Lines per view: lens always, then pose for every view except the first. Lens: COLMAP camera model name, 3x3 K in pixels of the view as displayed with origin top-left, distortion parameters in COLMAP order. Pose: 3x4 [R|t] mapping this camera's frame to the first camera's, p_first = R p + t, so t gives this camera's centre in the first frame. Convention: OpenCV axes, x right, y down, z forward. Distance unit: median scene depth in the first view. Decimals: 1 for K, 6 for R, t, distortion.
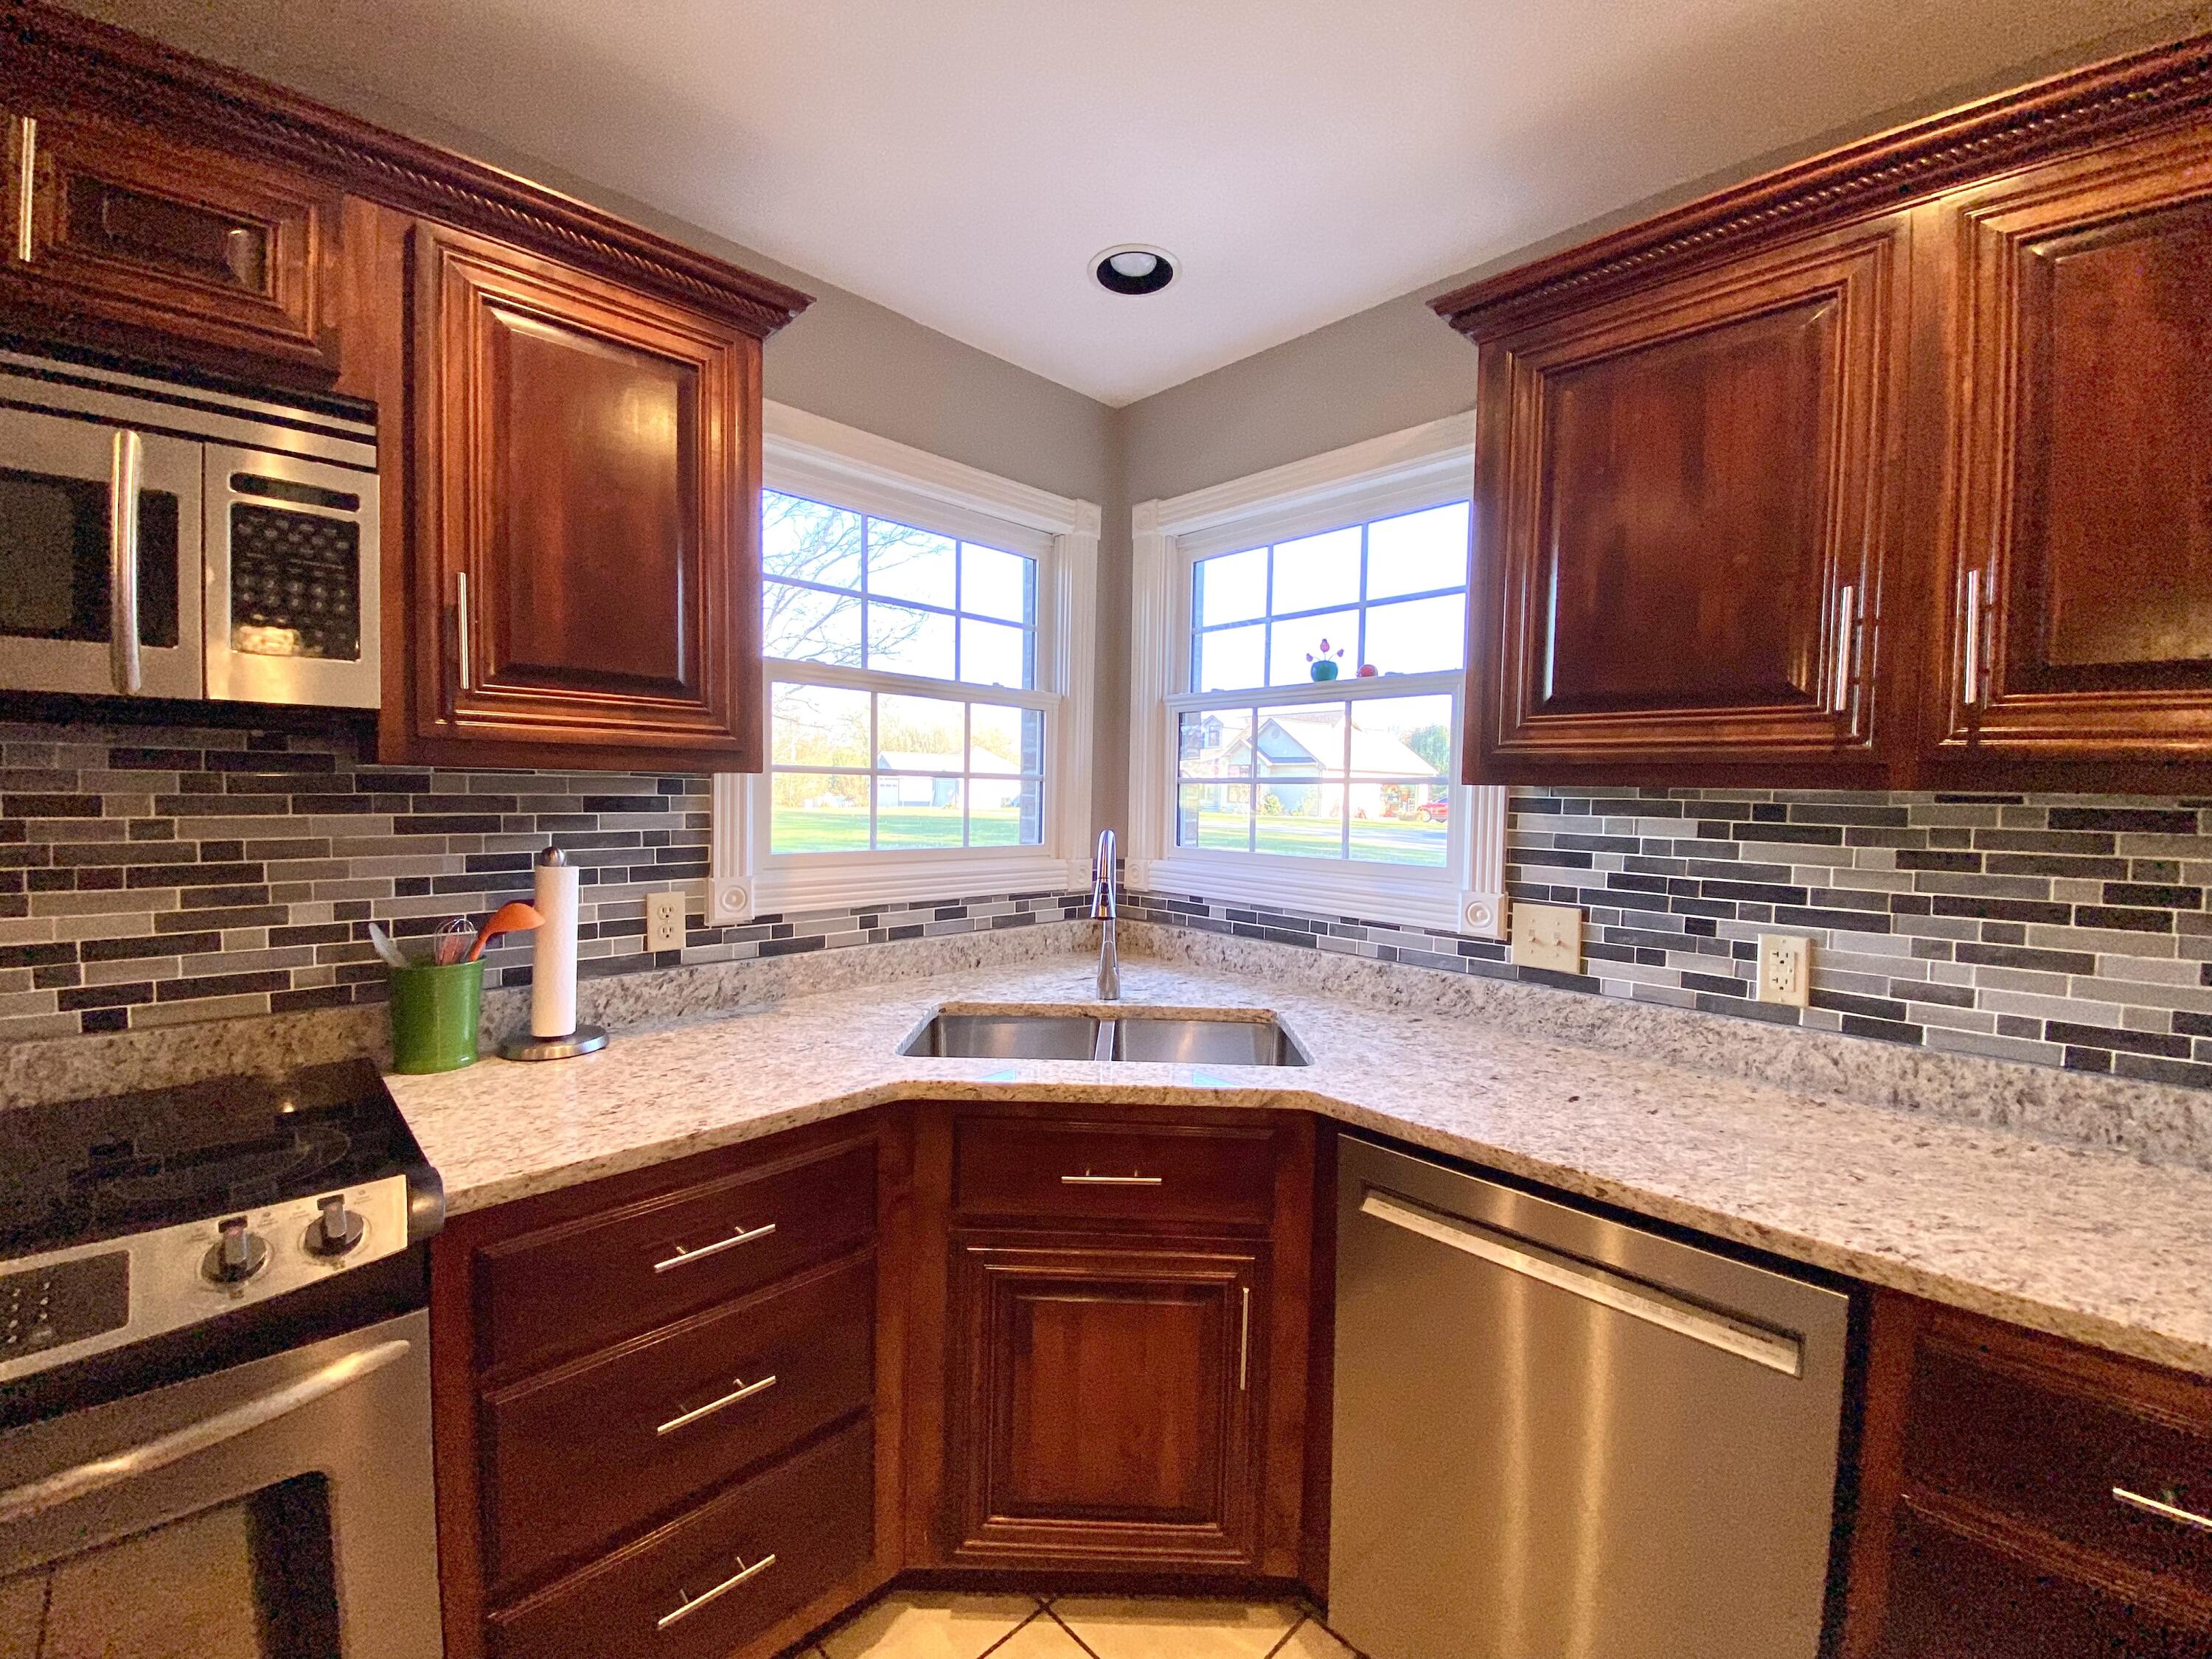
lens RADIAL K [[898.4, 0, 1116.0], [0, 898.4, 823.5], [0, 0, 1]] dist [-0.020770, -0.001227]
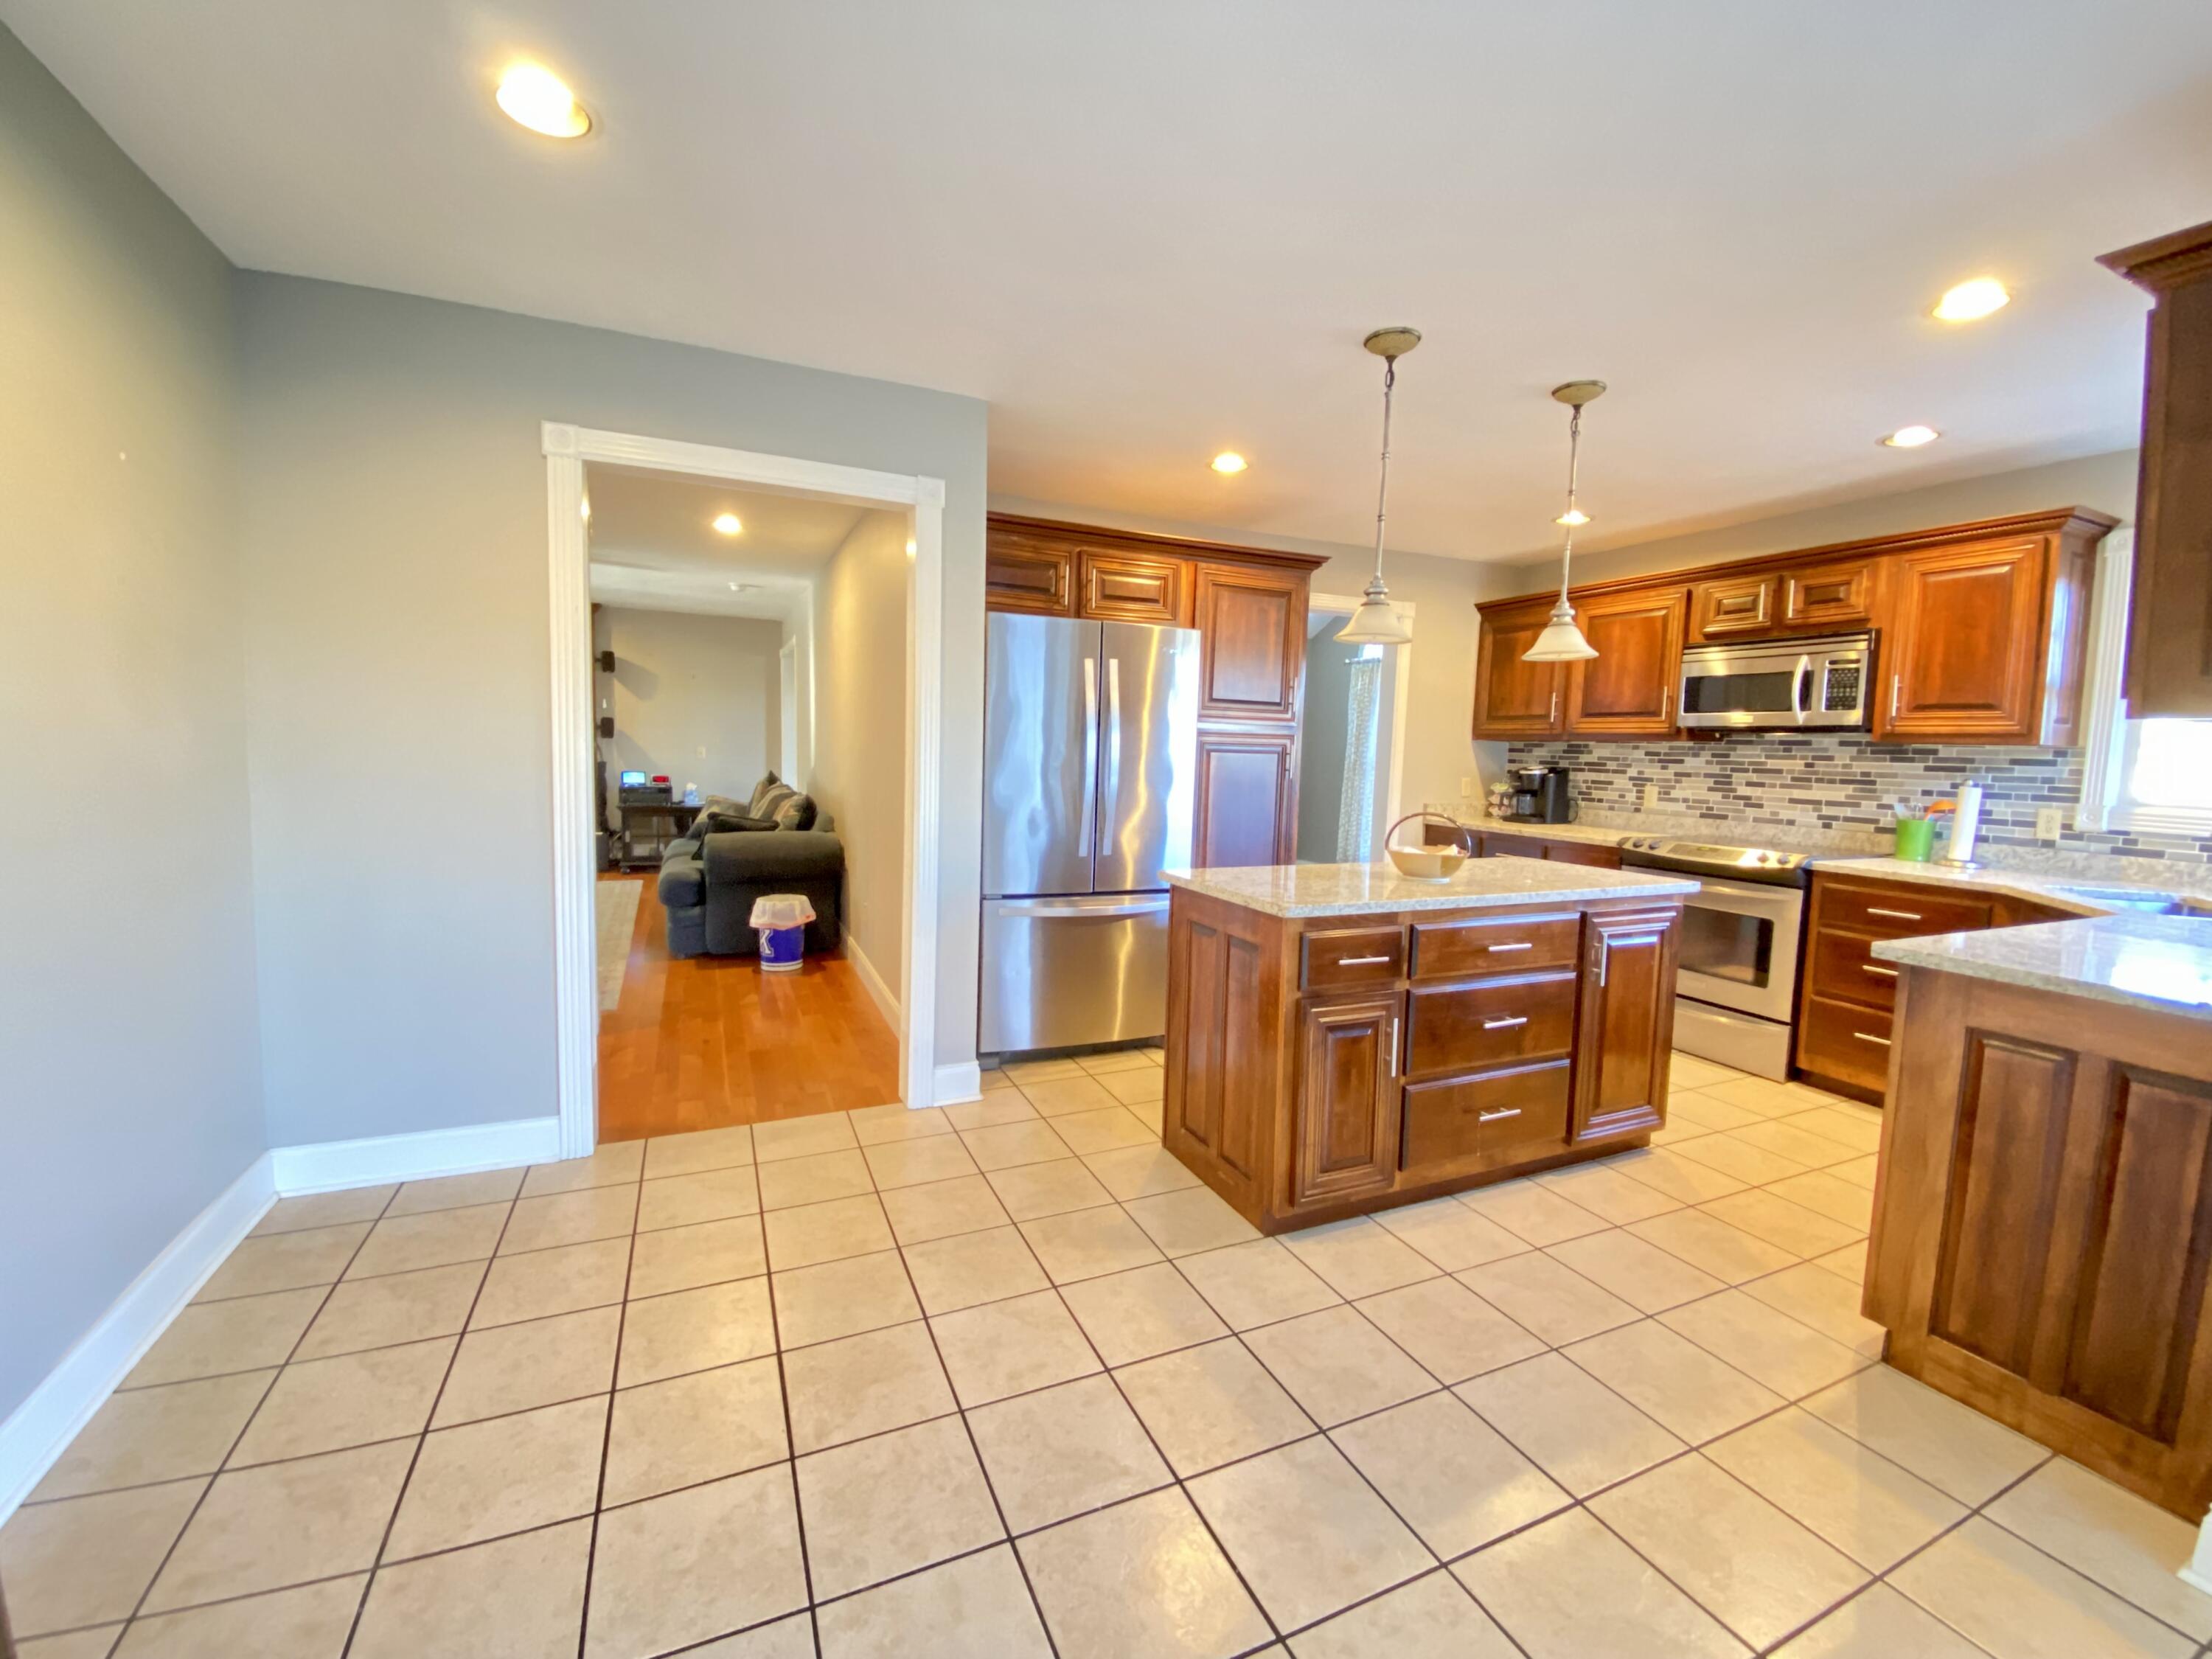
lens RADIAL K [[898.4, 0, 1120.5], [0, 898.4, 840.7], [0, 0, 1]] dist [-0.020770, -0.001227]
pose [[-0.343875, 0.072728, -0.936195, 2.389840], [-0.068355, 0.992412, 0.102203, 0.107961], [0.936524, 0.099138, -0.336295, -0.290439]]
